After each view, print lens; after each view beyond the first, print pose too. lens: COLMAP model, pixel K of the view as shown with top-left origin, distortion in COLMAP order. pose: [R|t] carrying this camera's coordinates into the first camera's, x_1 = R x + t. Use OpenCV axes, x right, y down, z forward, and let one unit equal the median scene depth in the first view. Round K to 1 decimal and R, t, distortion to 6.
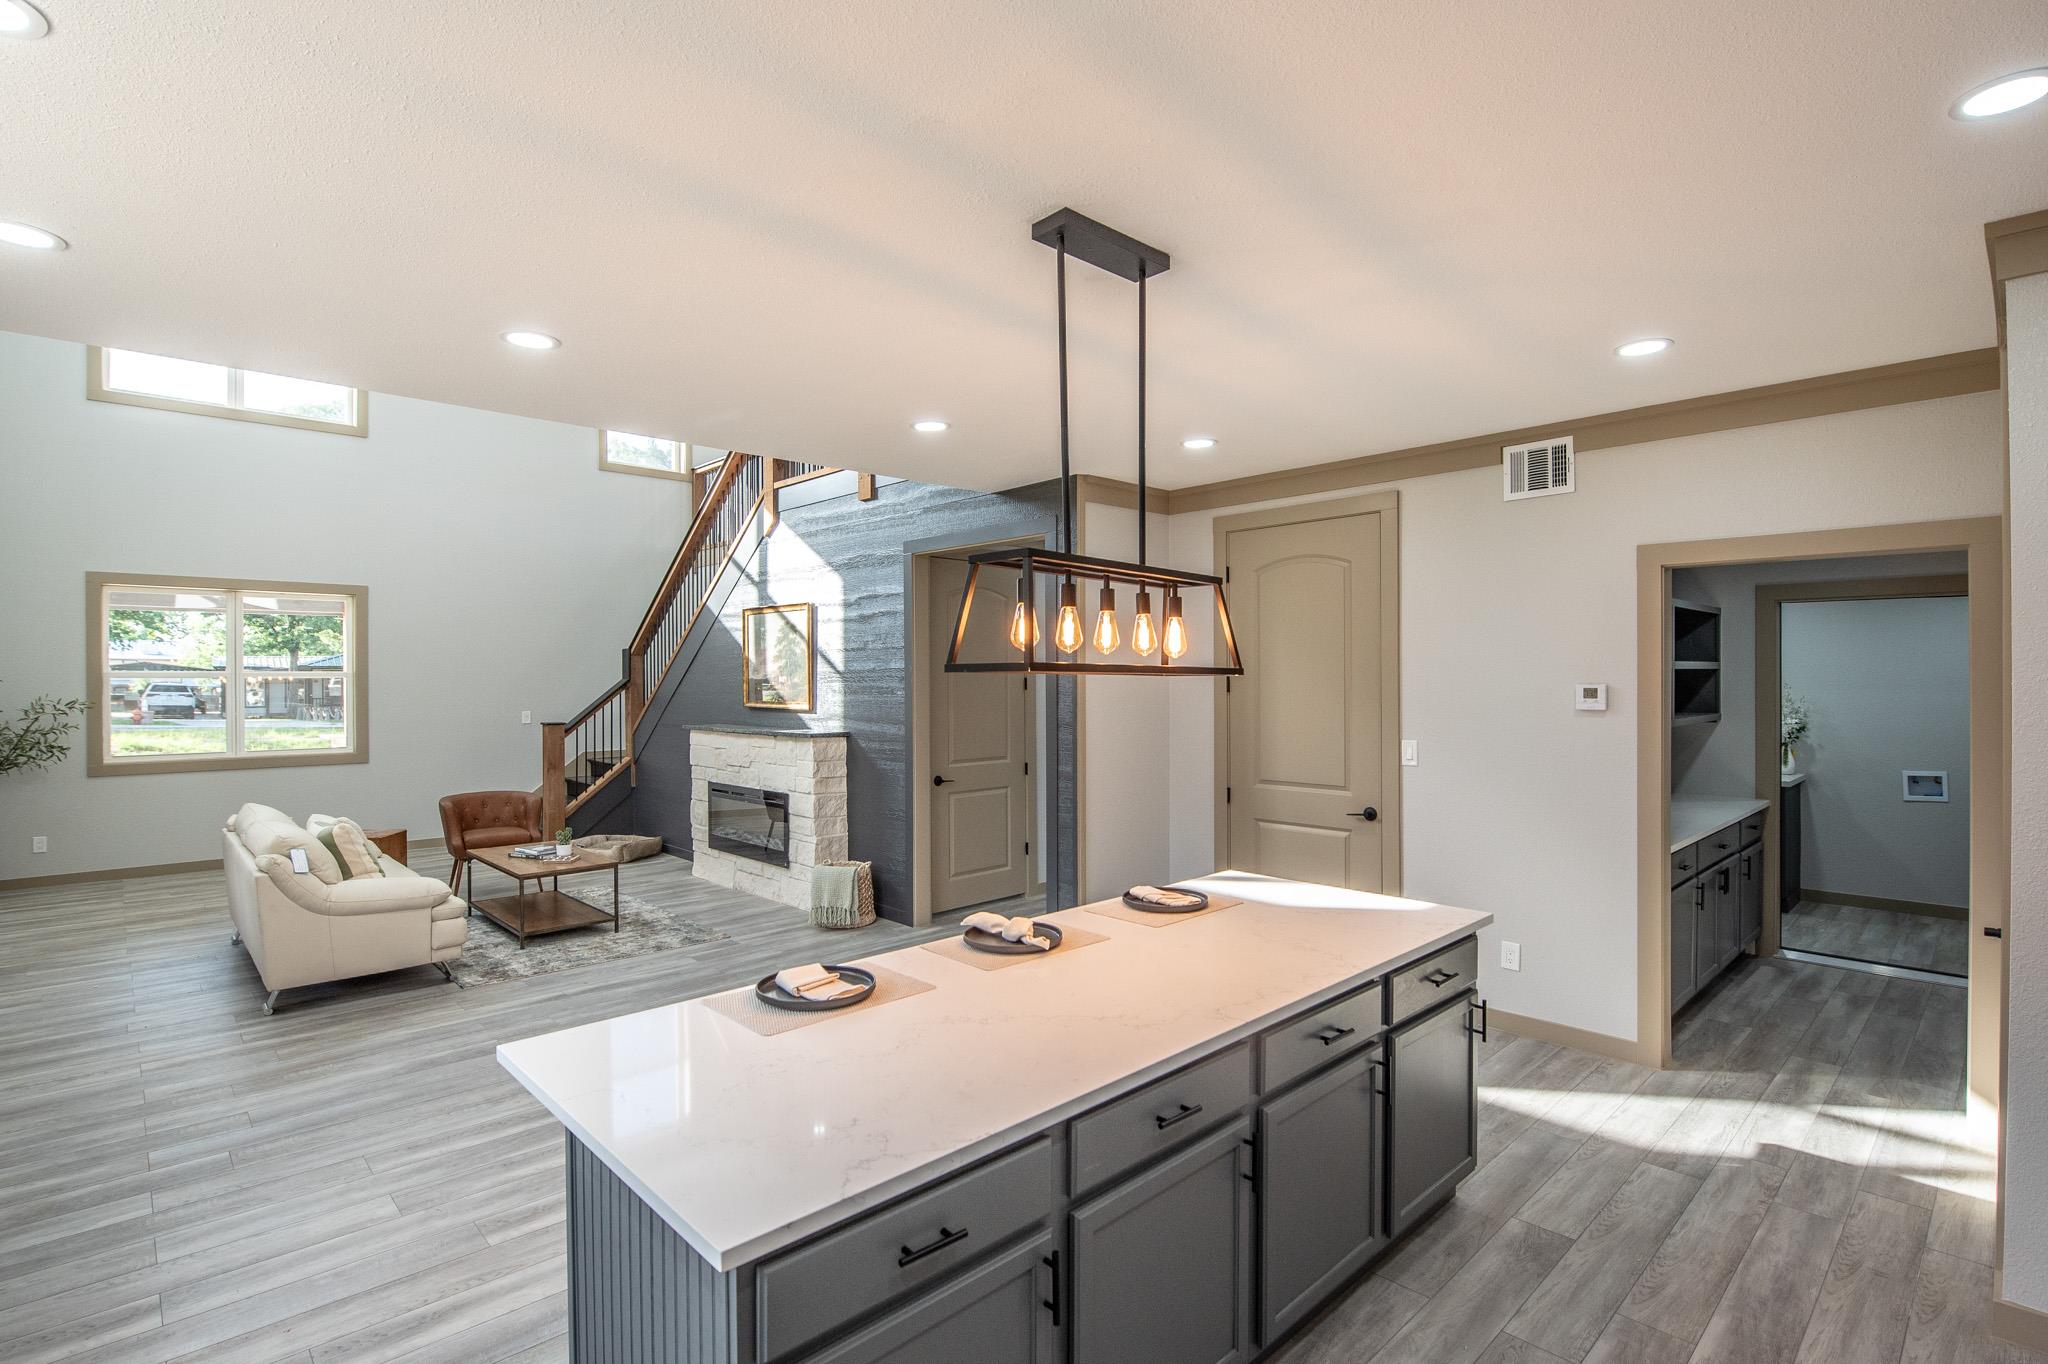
lens RADIAL K [[986.7, 0, 1024.0], [0, 986.7, 682.0], [0, 0, 1]] dist [-0.000600, -0.000220]
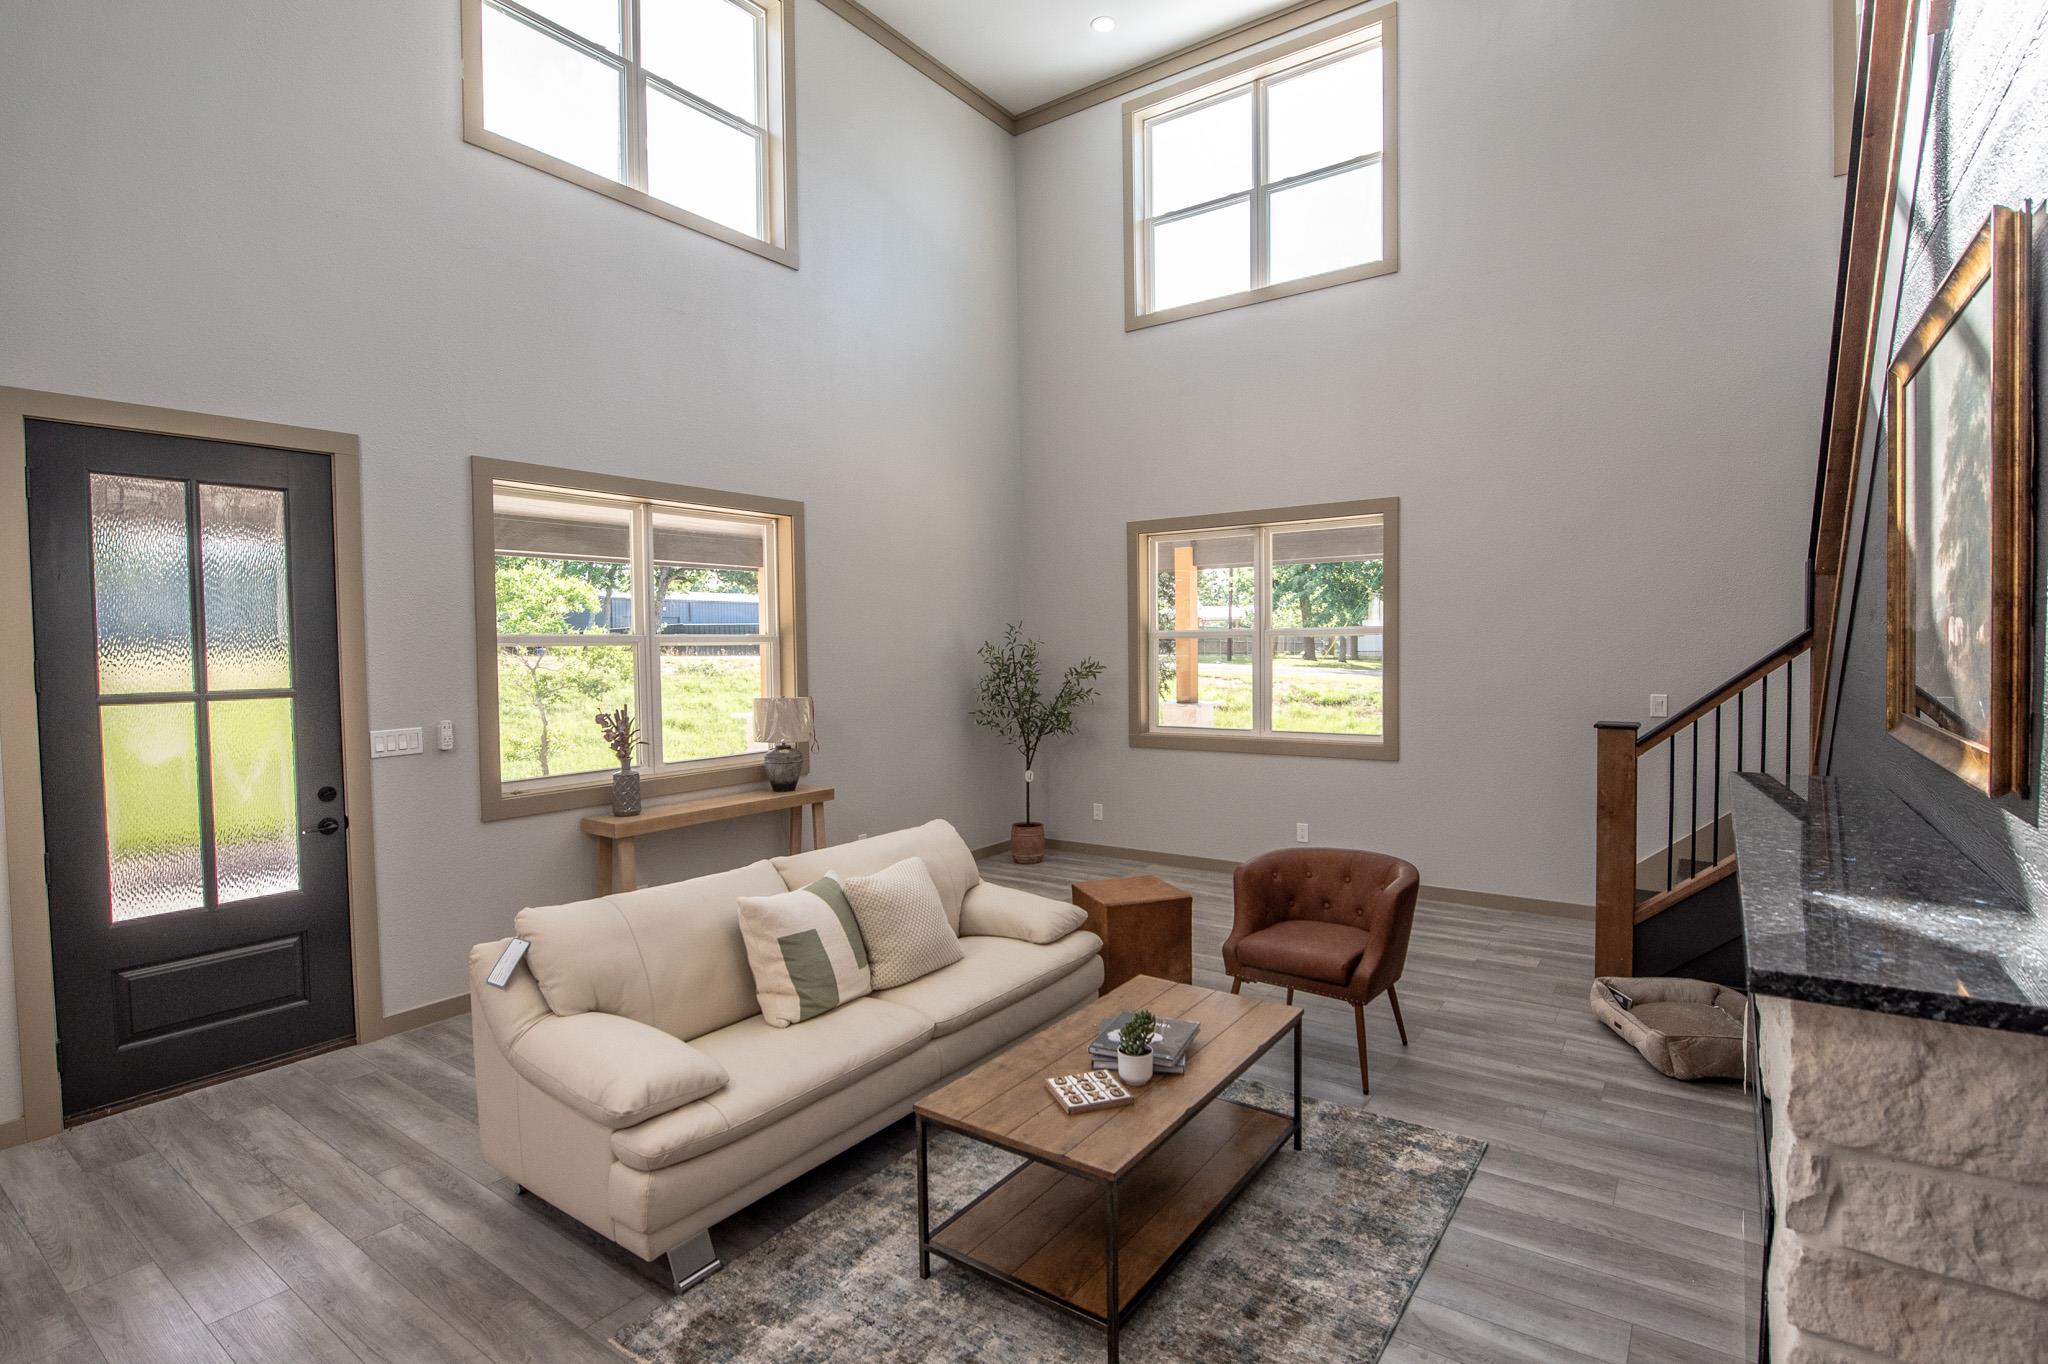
lens RADIAL K [[986.7, 0, 1024.0], [0, 986.7, 682.0], [0, 0, 1]] dist [-0.000600, -0.000220]
pose [[0.180971, 0.032808, -0.982941, -0.062138], [0.022582, 0.999041, 0.037503, -0.002781], [0.983229, -0.028983, 0.180057, 0.711183]]
